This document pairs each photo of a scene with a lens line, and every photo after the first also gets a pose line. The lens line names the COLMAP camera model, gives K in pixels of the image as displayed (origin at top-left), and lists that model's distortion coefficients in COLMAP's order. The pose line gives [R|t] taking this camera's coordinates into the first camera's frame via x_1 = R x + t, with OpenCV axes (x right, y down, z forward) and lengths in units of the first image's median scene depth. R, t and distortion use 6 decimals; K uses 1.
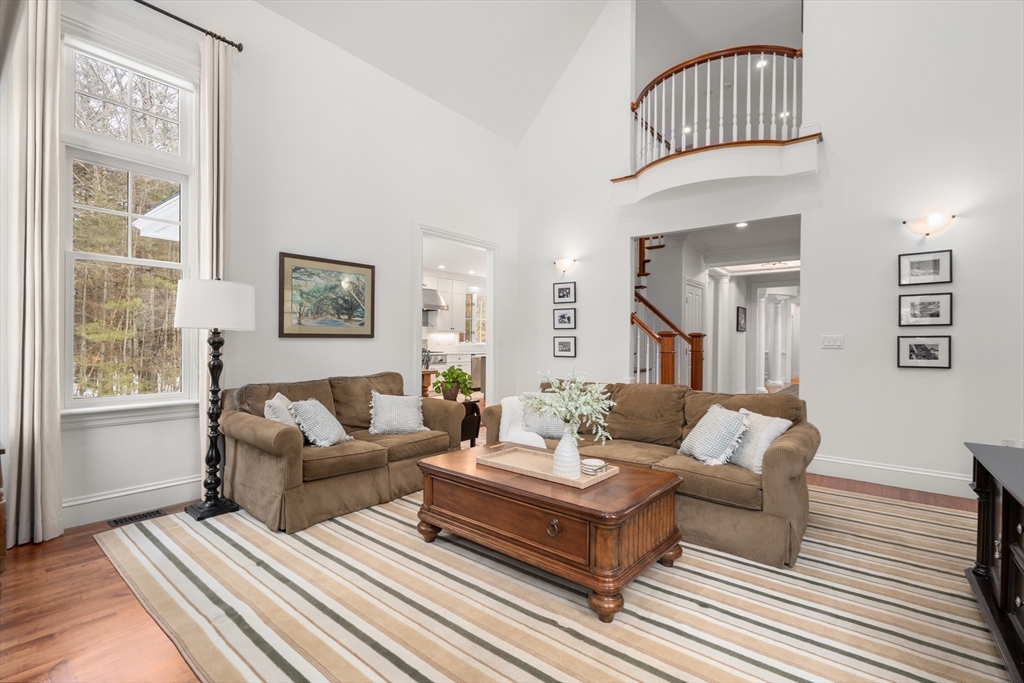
lens RADIAL K [[467.0, 0, 518.2], [0, 467.0, 347.9], [0, 0, 1]] dist [-0.007494, 0.001352]
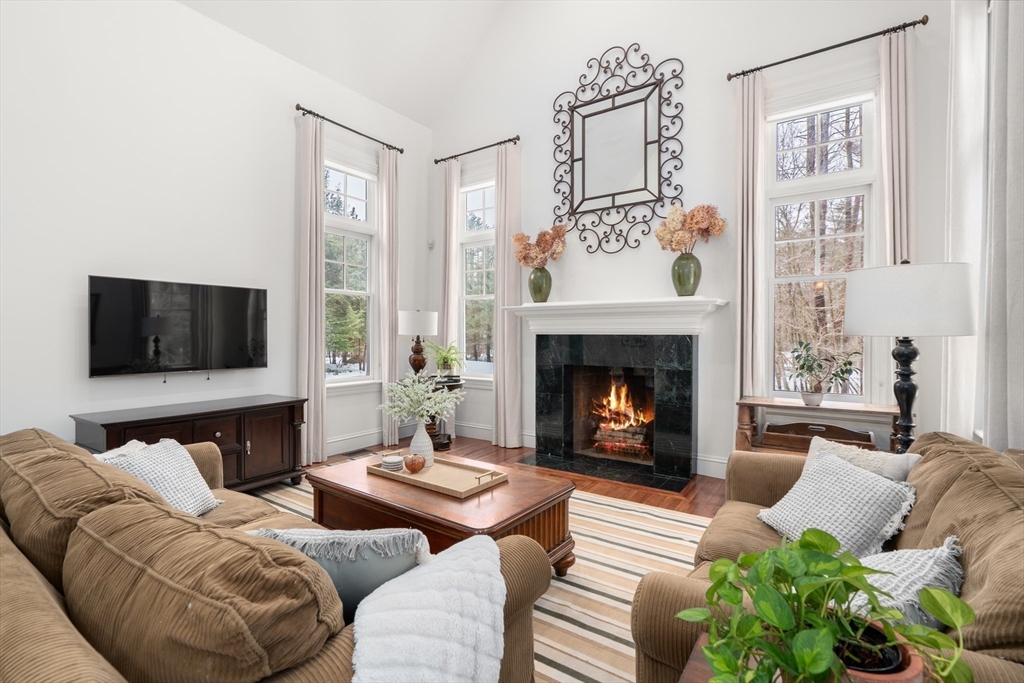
lens RADIAL K [[467.0, 0, 507.2], [0, 467.0, 337.1], [0, 0, 1]] dist [-0.007494, 0.001352]
pose [[-0.998779, 0.001726, -0.049370, -0.023418], [0.001438, 0.999982, 0.005872, -0.033521], [0.049379, 0.005794, -0.998763, 1.247996]]
